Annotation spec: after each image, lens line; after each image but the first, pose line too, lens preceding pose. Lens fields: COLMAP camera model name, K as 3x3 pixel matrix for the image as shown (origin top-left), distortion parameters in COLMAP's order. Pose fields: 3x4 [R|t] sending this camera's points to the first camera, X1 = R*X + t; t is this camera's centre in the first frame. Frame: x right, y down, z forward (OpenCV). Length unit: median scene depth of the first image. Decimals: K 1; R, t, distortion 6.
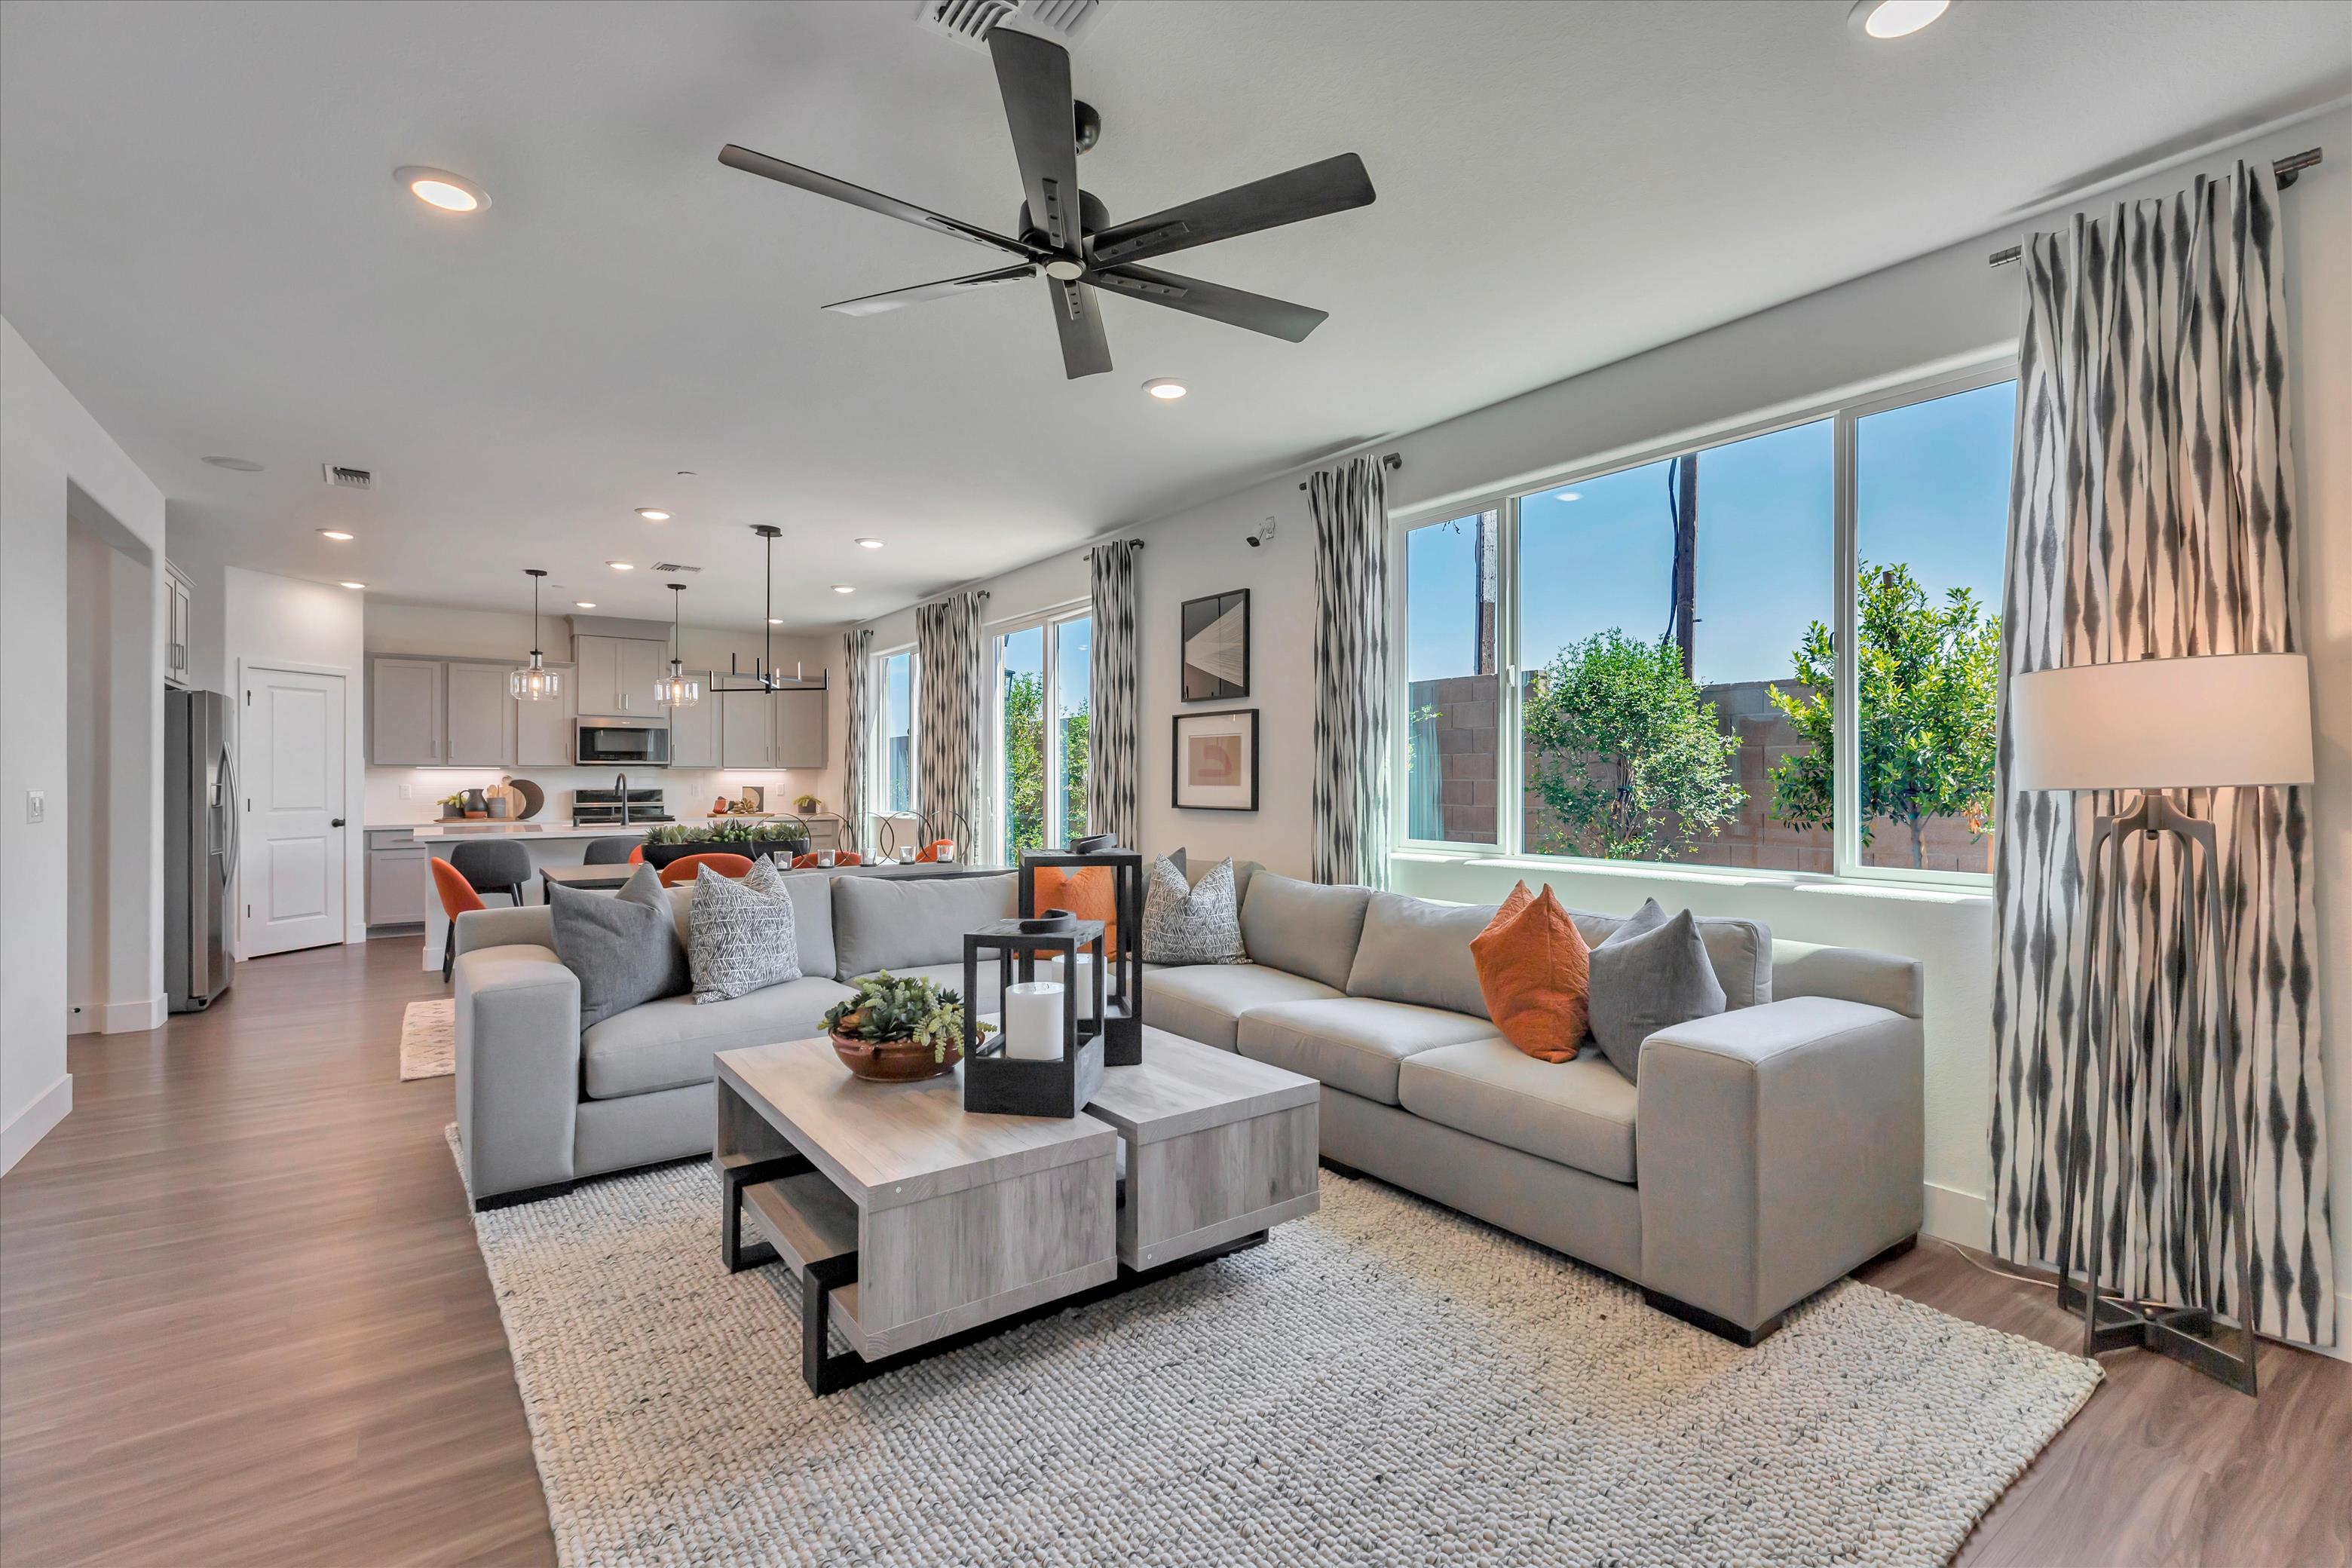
lens RADIAL K [[1071.9, 0, 1174.8], [0, 1071.9, 773.8], [0, 0, 1]] dist [-0.002171, -0.000161]
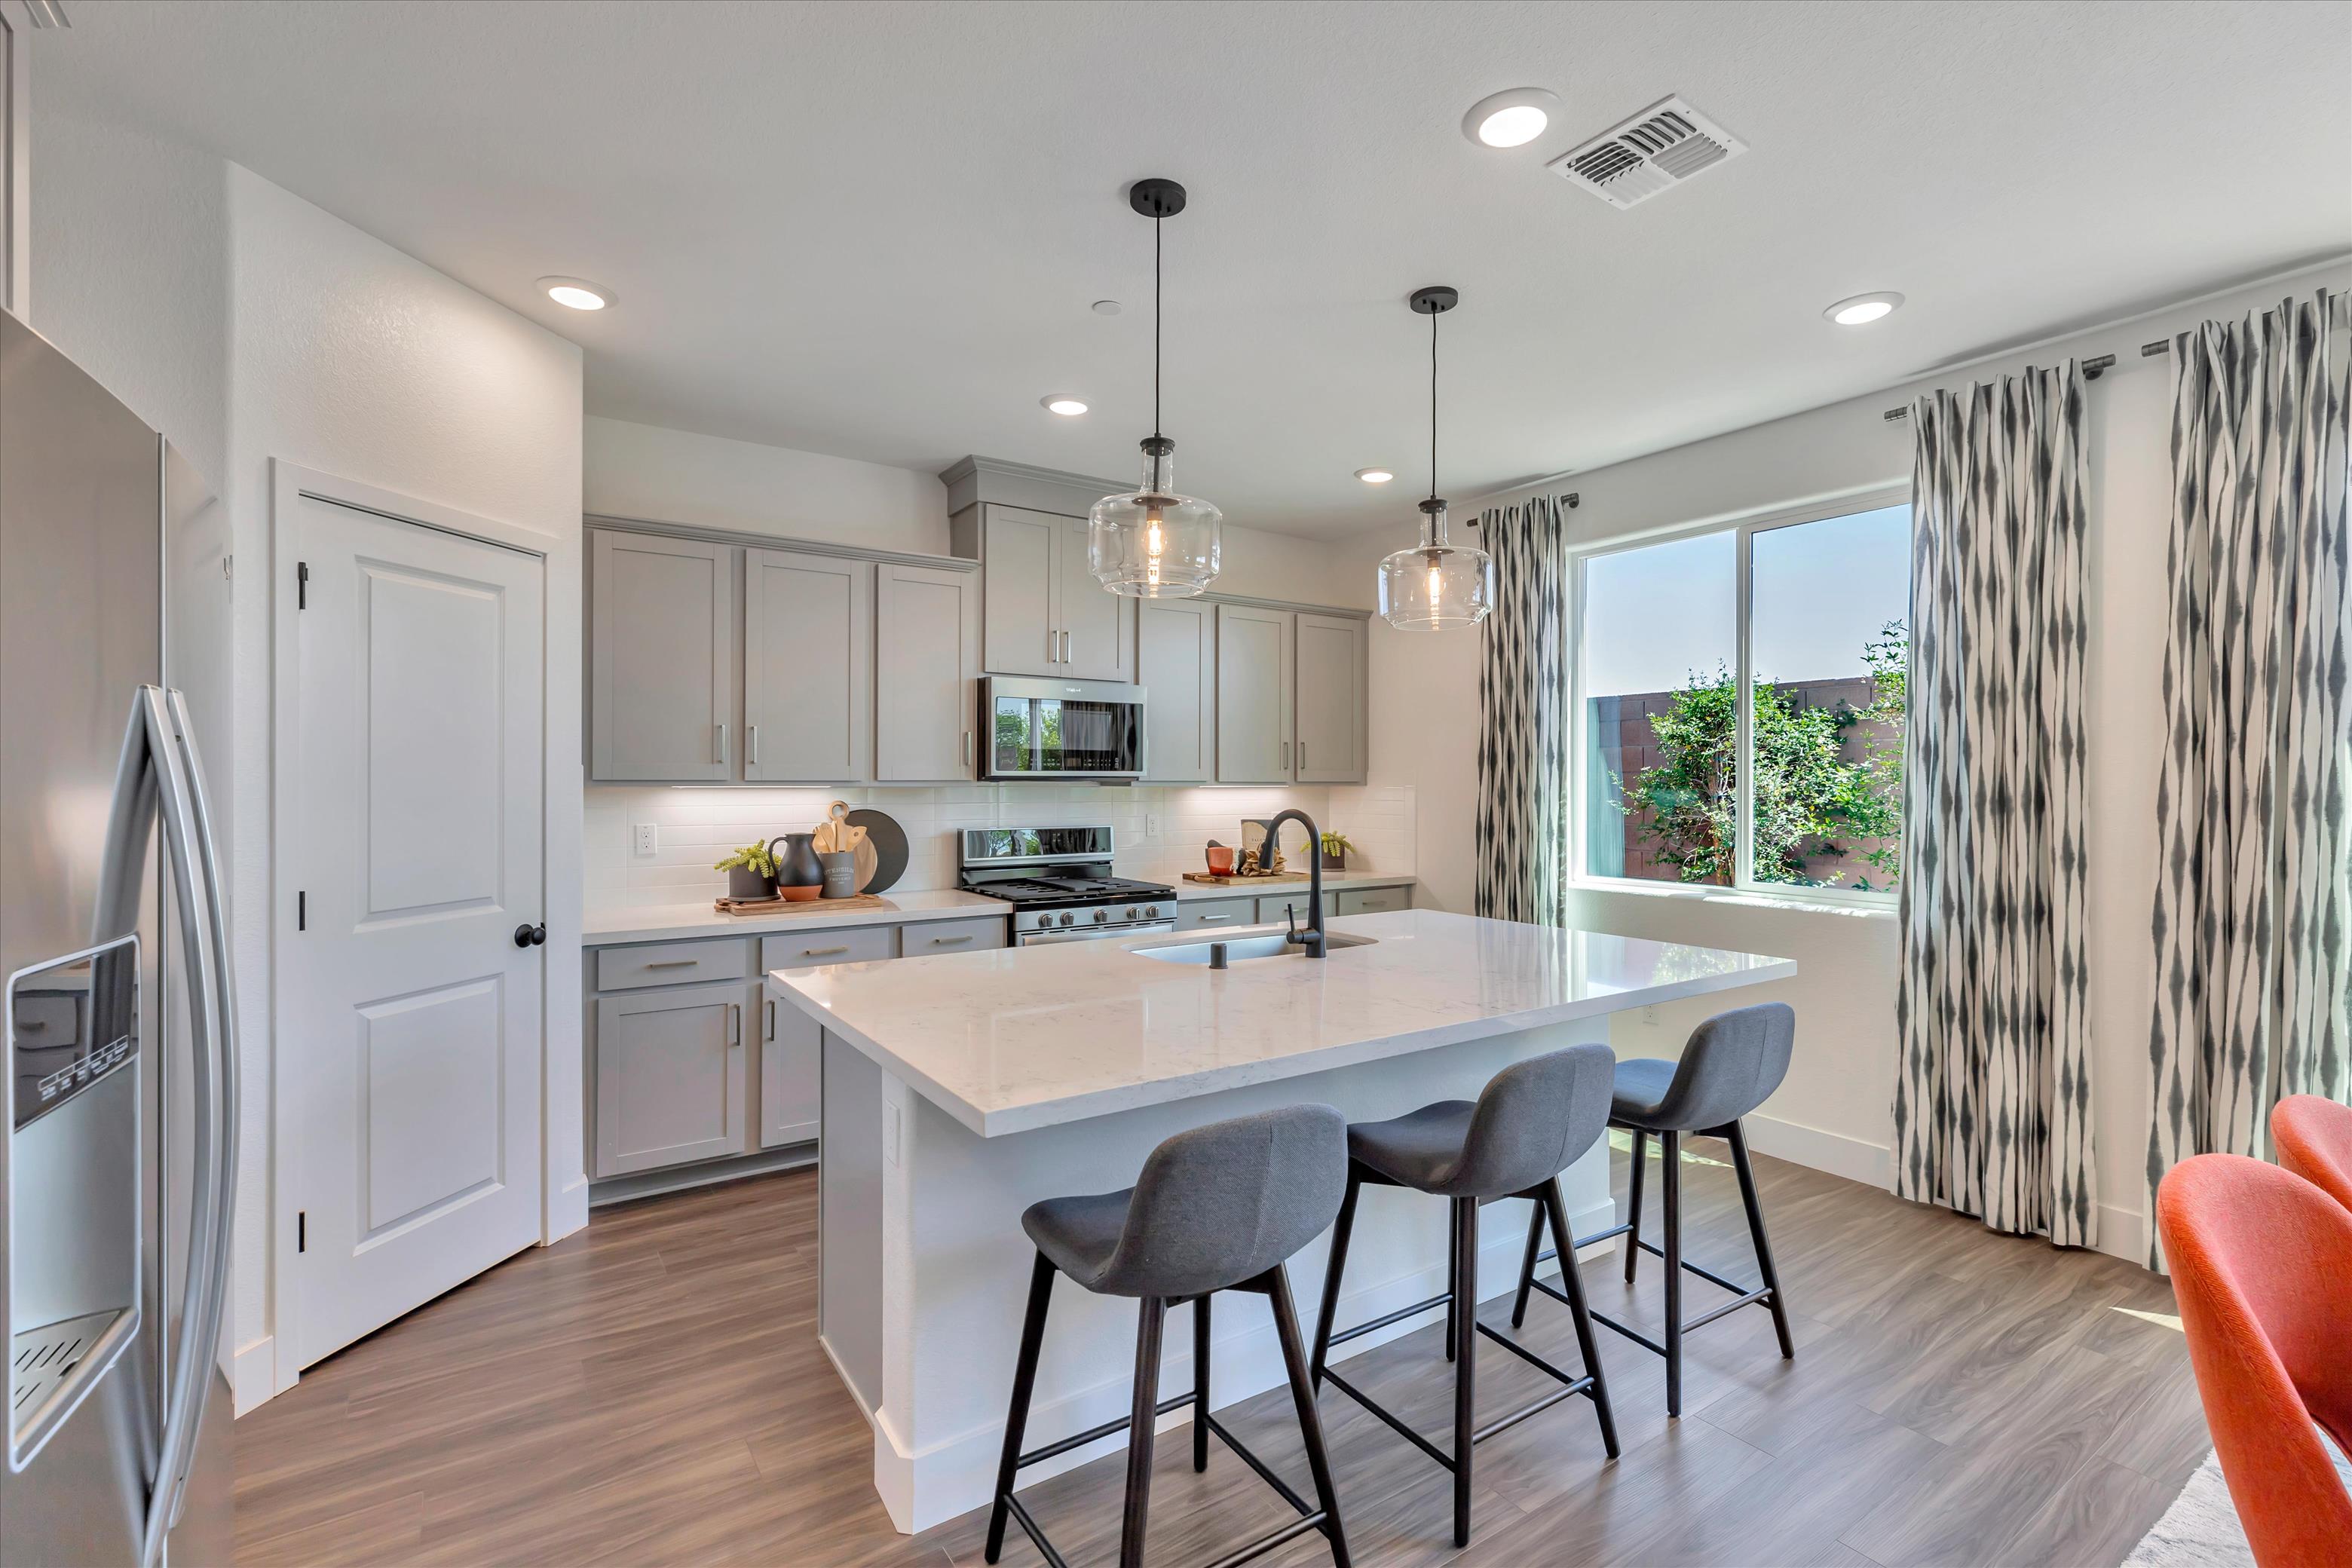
lens RADIAL K [[1071.9, 0, 1189.4], [0, 1071.9, 783.4], [0, 0, 1]] dist [-0.002171, -0.000161]
pose [[0.999571, -0.000910, -0.029285, -0.458652], [0.001127, 0.999972, 0.007420, -0.009953], [0.029277, -0.007450, 0.999544, 0.535367]]
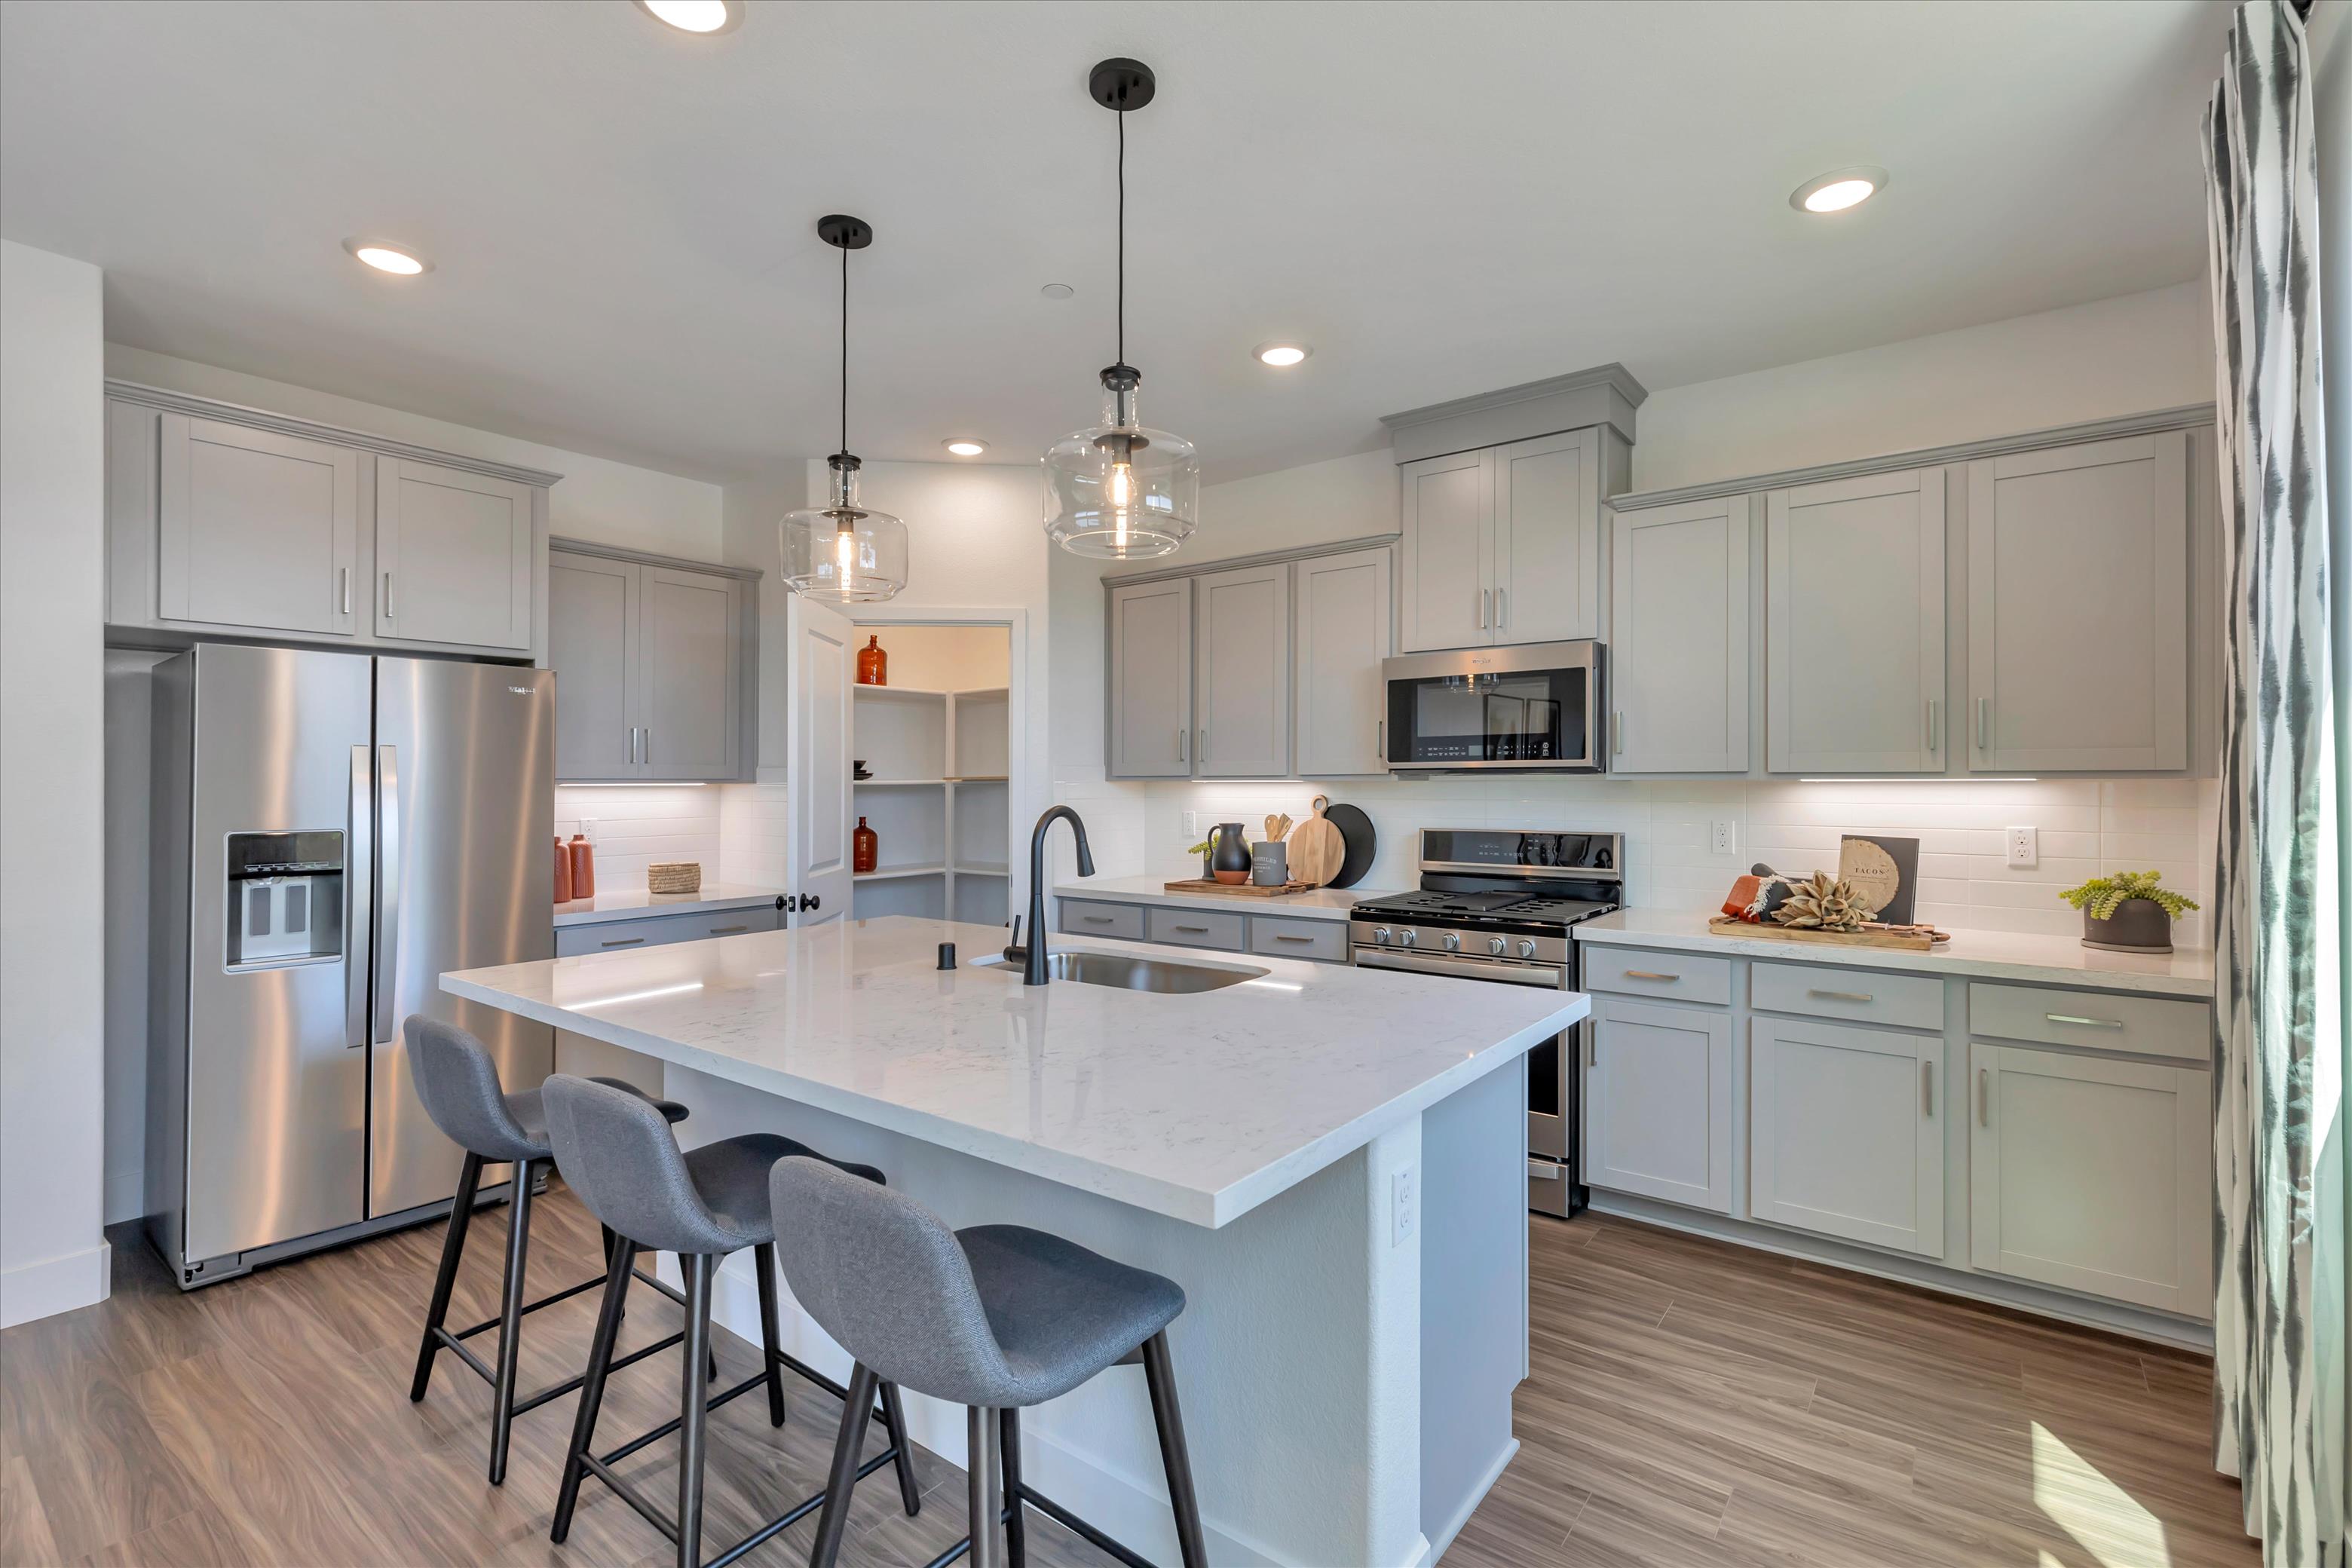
lens RADIAL K [[1071.9, 0, 1183.9], [0, 1071.9, 779.5], [0, 0, 1]] dist [-0.002171, -0.000161]
pose [[0.305527, -0.004609, -0.952172, -0.186924], [0.002209, 0.999989, -0.004132, -0.003800], [0.952181, -0.000841, 0.305534, 0.799470]]
